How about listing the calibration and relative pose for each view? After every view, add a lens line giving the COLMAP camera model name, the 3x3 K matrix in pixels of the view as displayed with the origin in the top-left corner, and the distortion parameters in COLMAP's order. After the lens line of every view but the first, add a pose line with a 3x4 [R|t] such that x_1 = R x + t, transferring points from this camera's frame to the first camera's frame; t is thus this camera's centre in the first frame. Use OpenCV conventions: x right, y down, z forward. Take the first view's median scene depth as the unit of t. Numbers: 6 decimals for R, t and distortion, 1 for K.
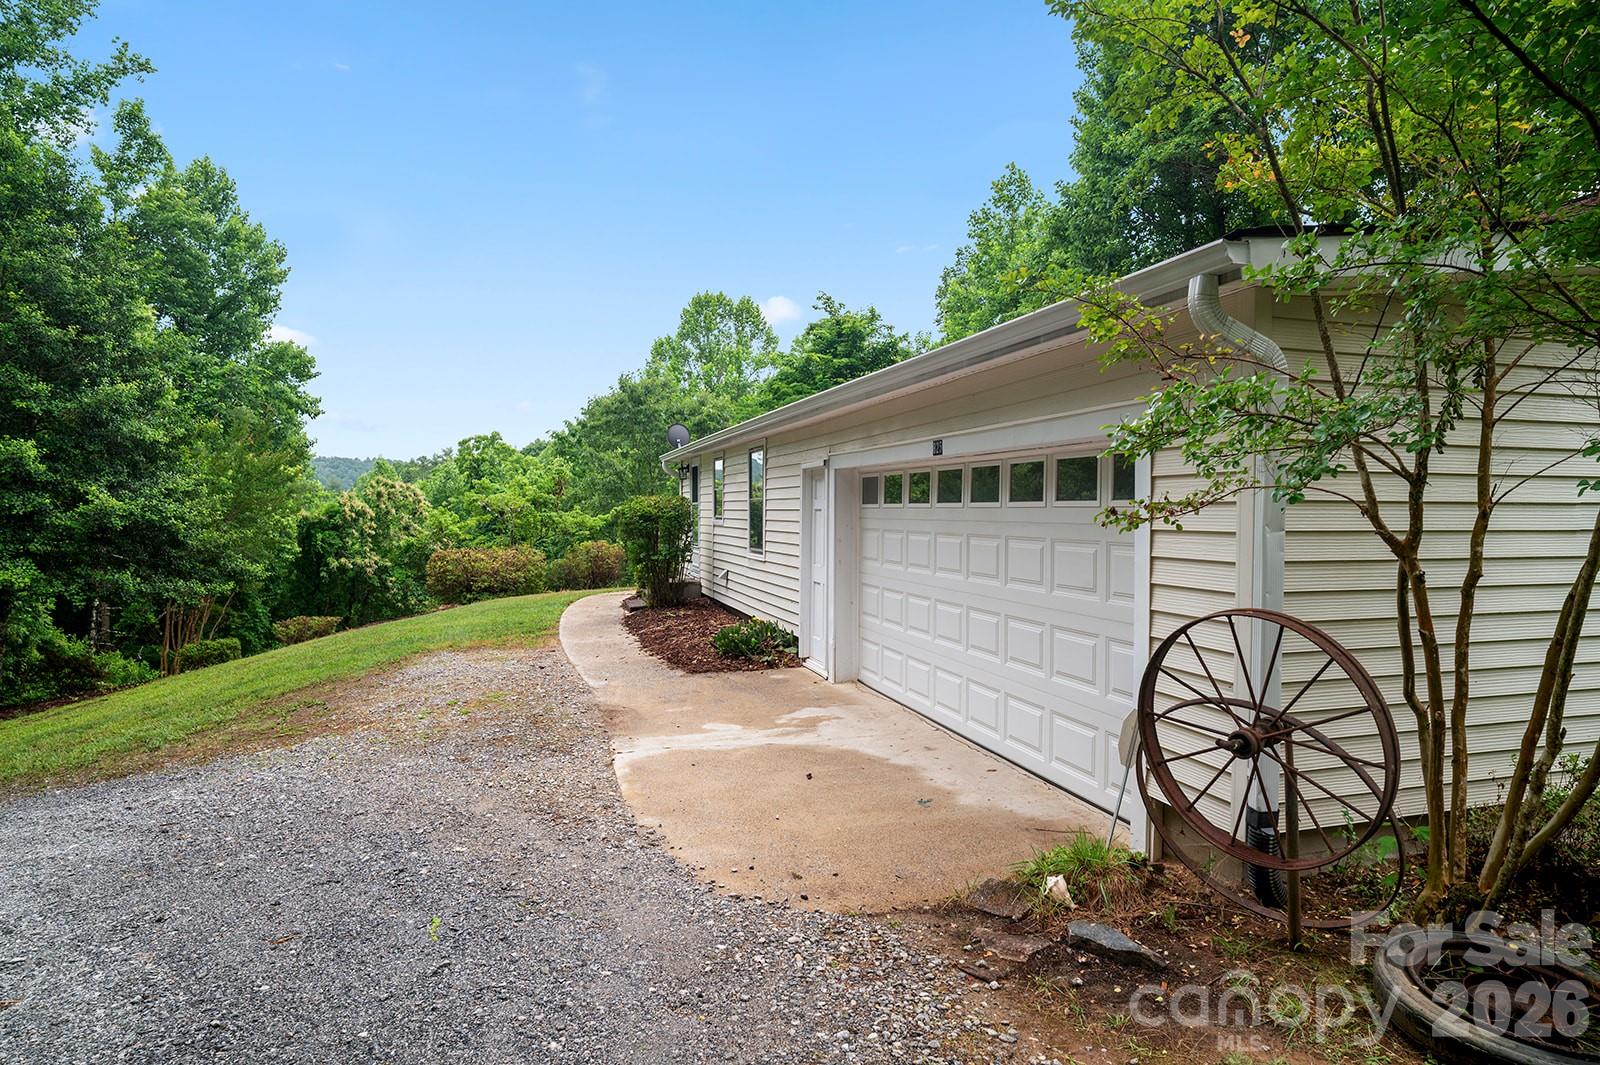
lens RADIAL K [[952.7, 0, 800.0], [0, 952.7, 532.5], [0, 0, 1]] dist [-0.044504, 0.002699]
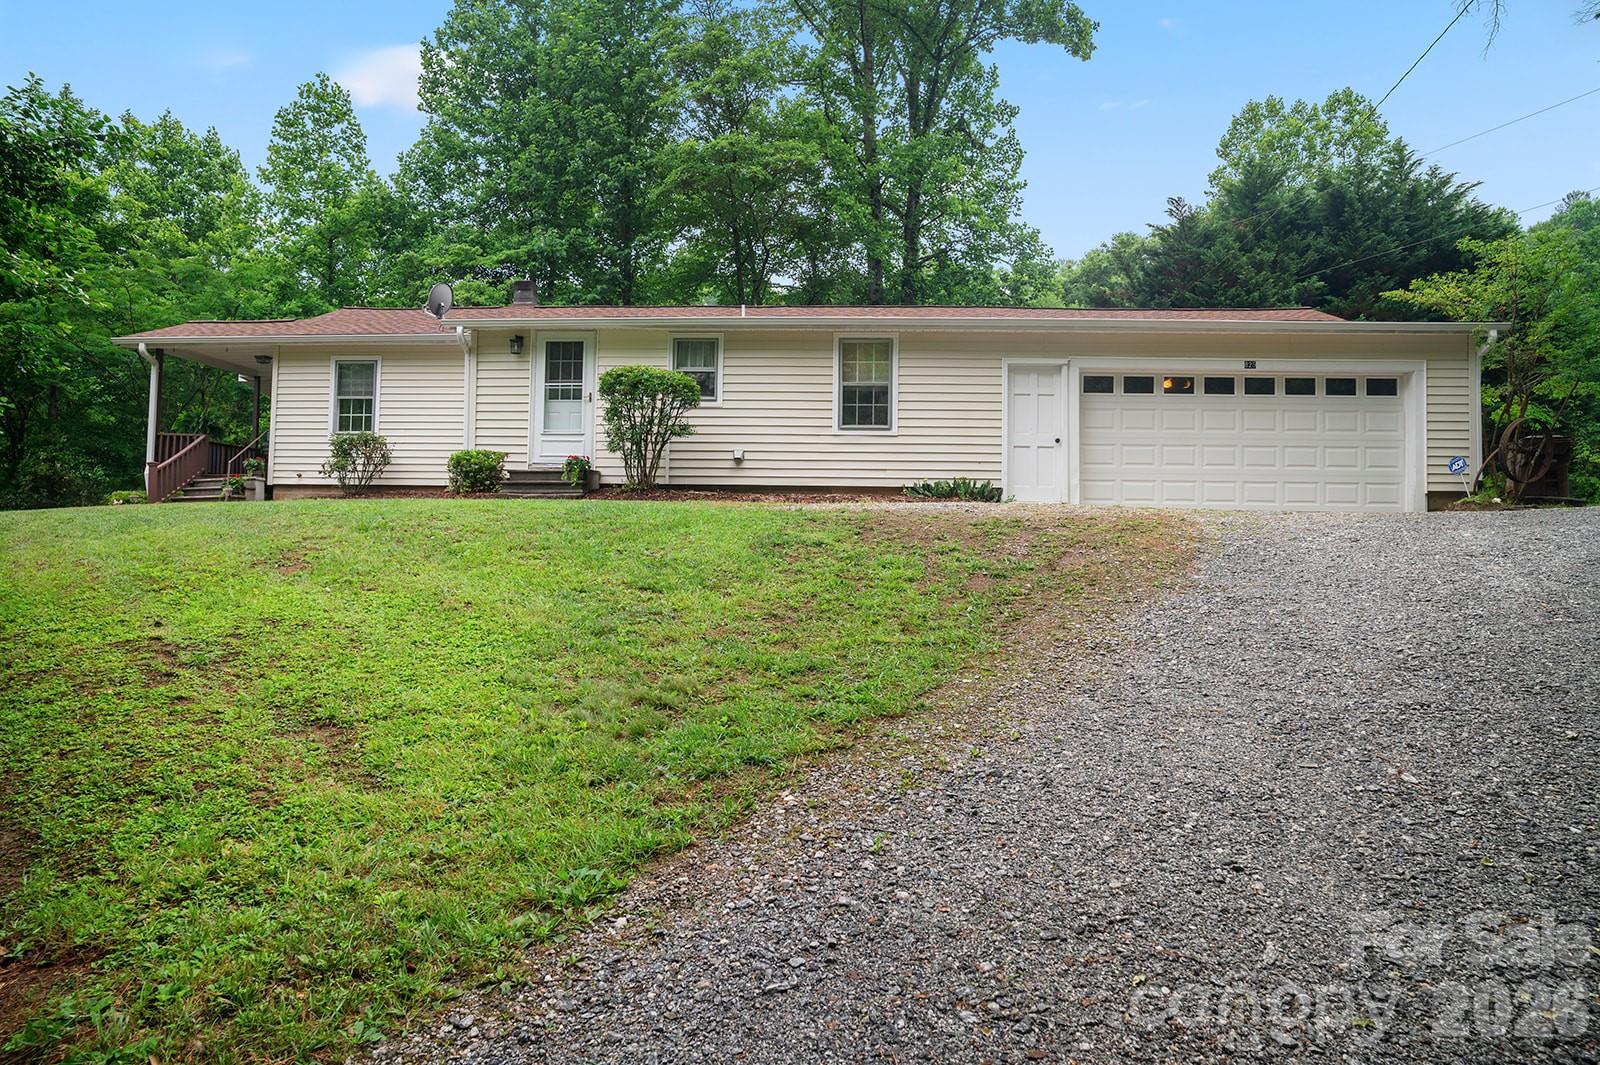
lens RADIAL K [[921.0, 0, 806.3], [0, 921.0, 493.1], [0, 0, 1]] dist [-0.046952, 0.033397]
pose [[0.346541, 0.021007, 0.937799, -1.318281], [0.005650, 0.999684, -0.024481, 0.147851], [-0.938018, 0.013783, 0.346313, 0.818849]]
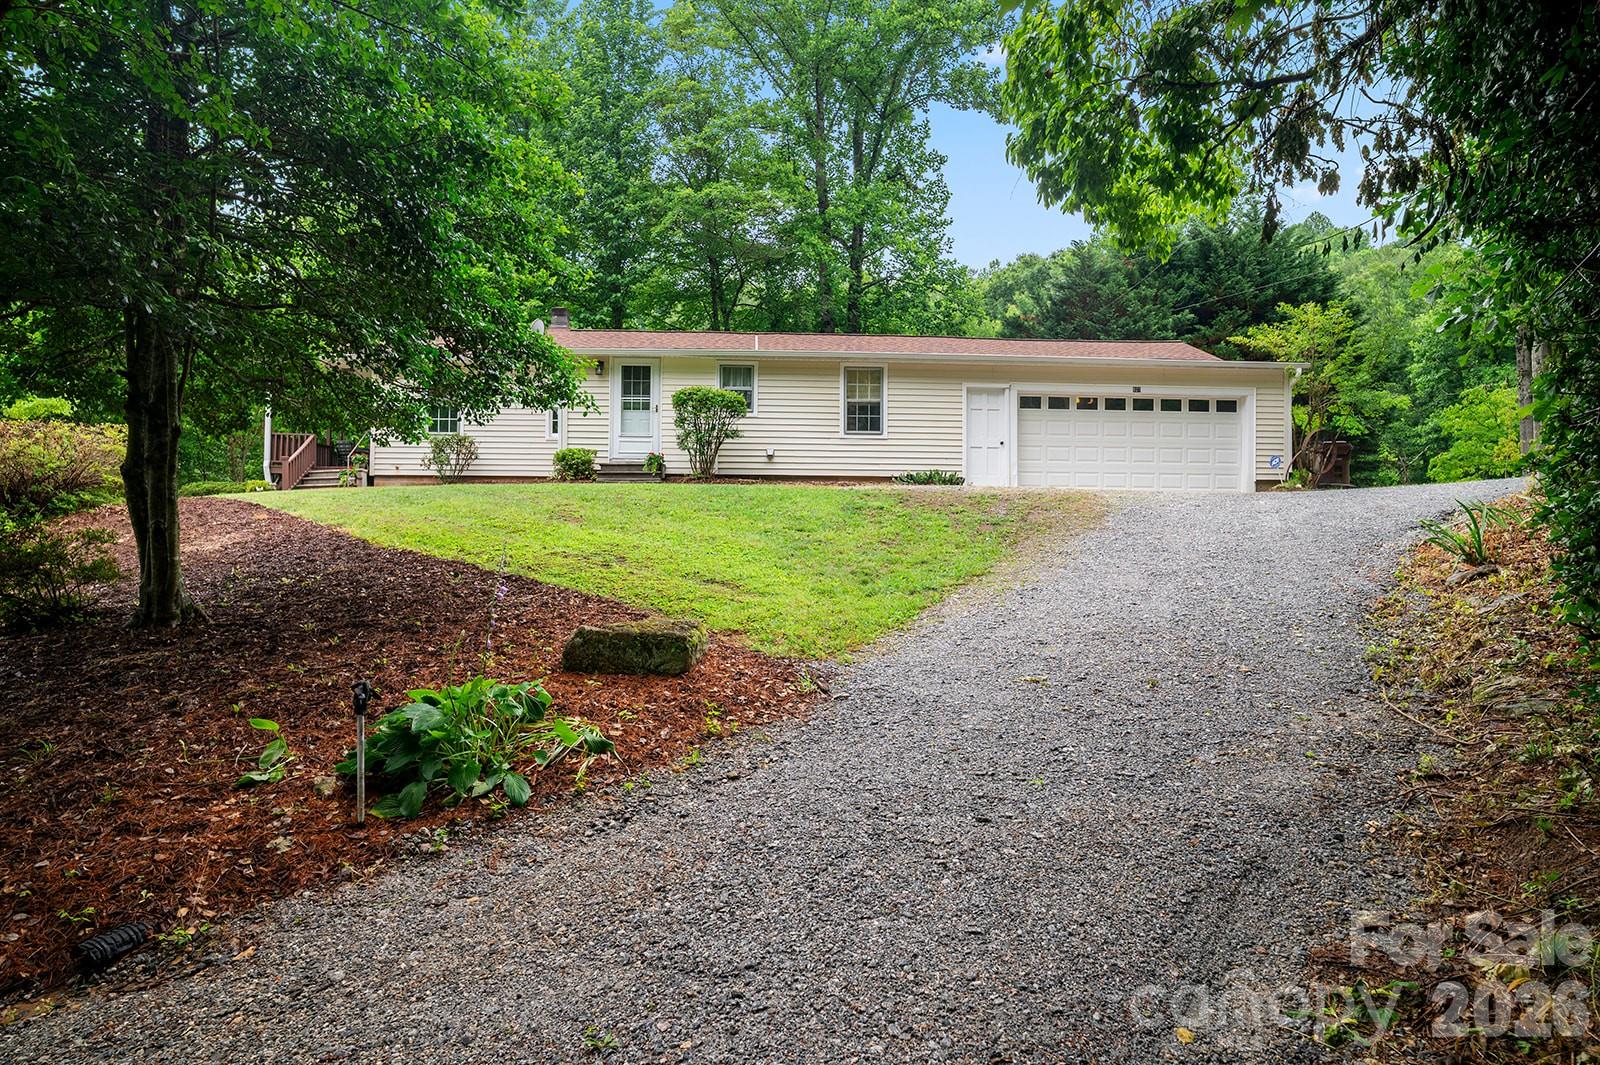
lens RADIAL K [[923.2, 0, 794.8], [0, 923.2, 502.0], [0, 0, 1]] dist [-0.026191, 0.000289]
pose [[0.252265, 0.009412, 0.967612, -1.825879], [0.008362, 0.999894, -0.011906, 0.177209], [-0.967622, 0.011094, 0.252160, 0.872946]]
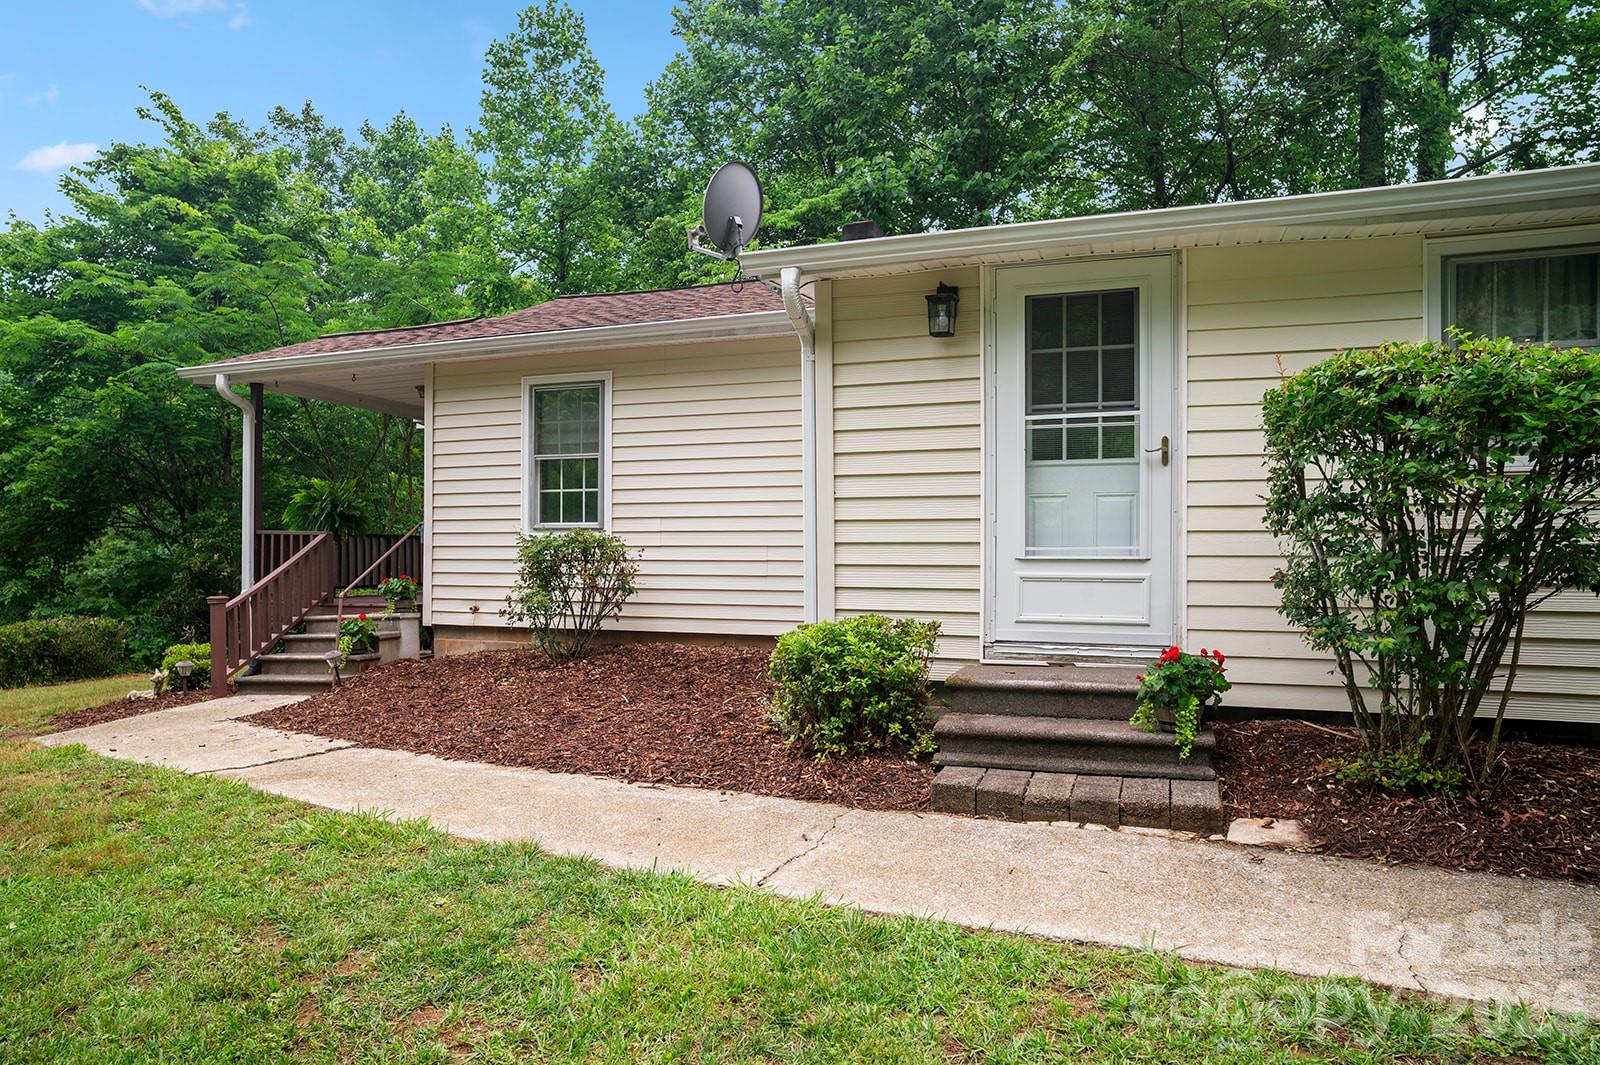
lens RADIAL K [[952.7, 0, 800.0], [0, 952.7, 532.5], [0, 0, 1]] dist [-0.044504, 0.002699]
pose [[0.589534, -0.004664, 0.807730, -0.657925], [0.016938, 0.999835, -0.006588, 0.013972], [-0.807566, 0.017565, 0.589516, 1.448116]]
